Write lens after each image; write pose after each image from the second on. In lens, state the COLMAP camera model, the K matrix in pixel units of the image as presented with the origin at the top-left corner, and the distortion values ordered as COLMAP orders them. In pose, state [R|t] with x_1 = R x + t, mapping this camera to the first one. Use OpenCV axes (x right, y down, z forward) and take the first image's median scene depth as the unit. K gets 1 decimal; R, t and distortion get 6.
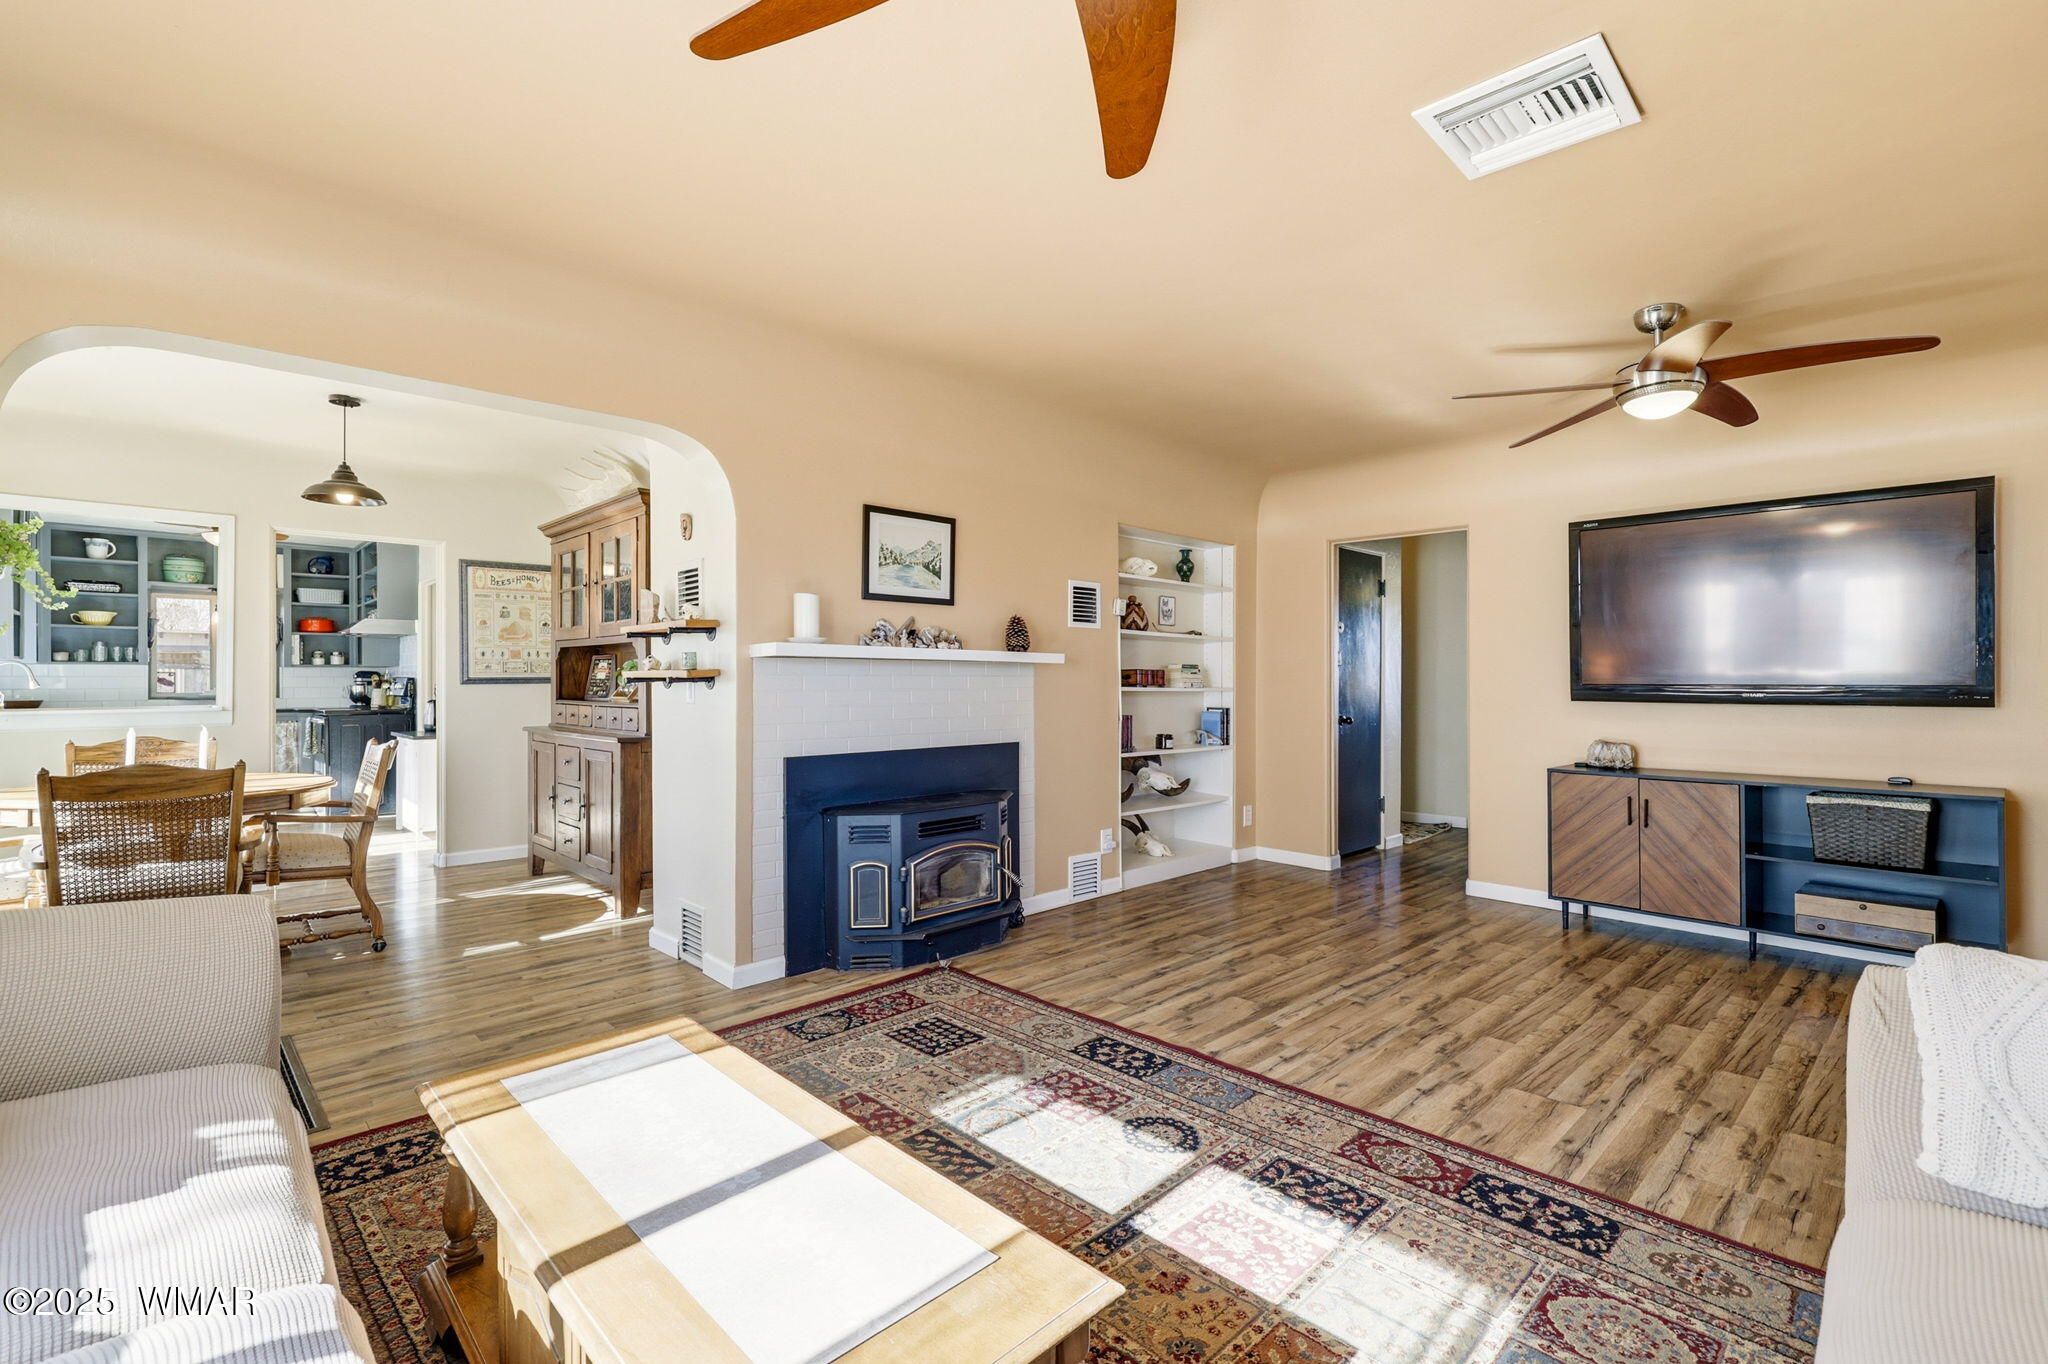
lens RADIAL K [[930.0, 0, 1002.8], [0, 930.0, 674.9], [0, 0, 1]] dist [-0.000286, 0.000015]
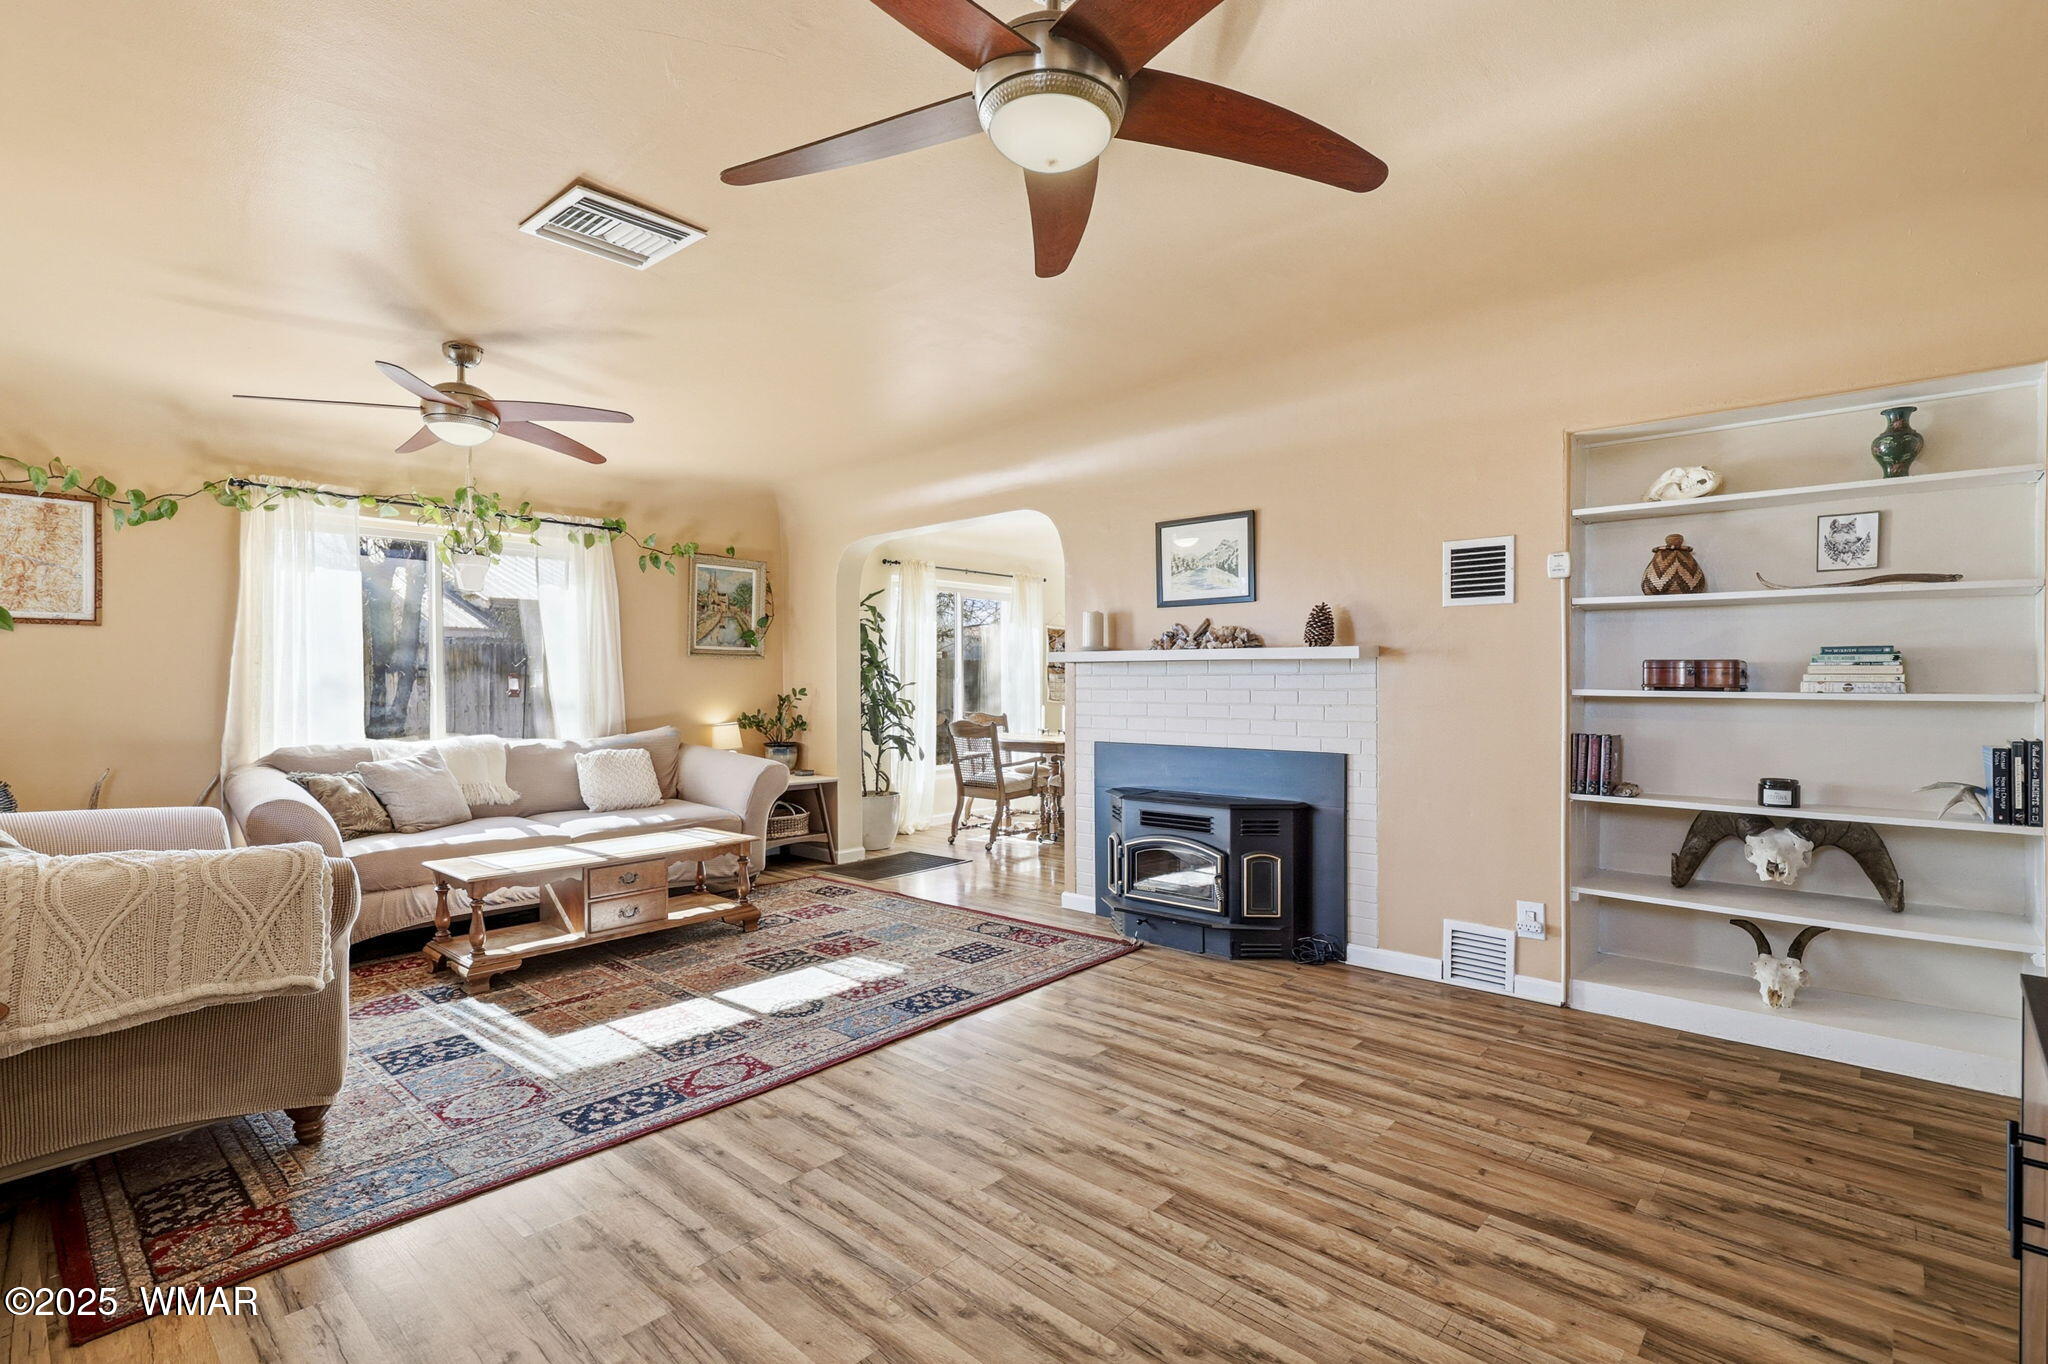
lens RADIAL K [[930.0, 0, 1003.3], [0, 930.0, 688.2], [0, 0, 1]] dist [-0.000286, 0.000015]
pose [[0.075136, 0.009345, -0.997129, 1.093255], [0.010181, 0.999897, 0.010138, 0.002300], [0.997121, -0.010914, 0.075034, 0.837540]]
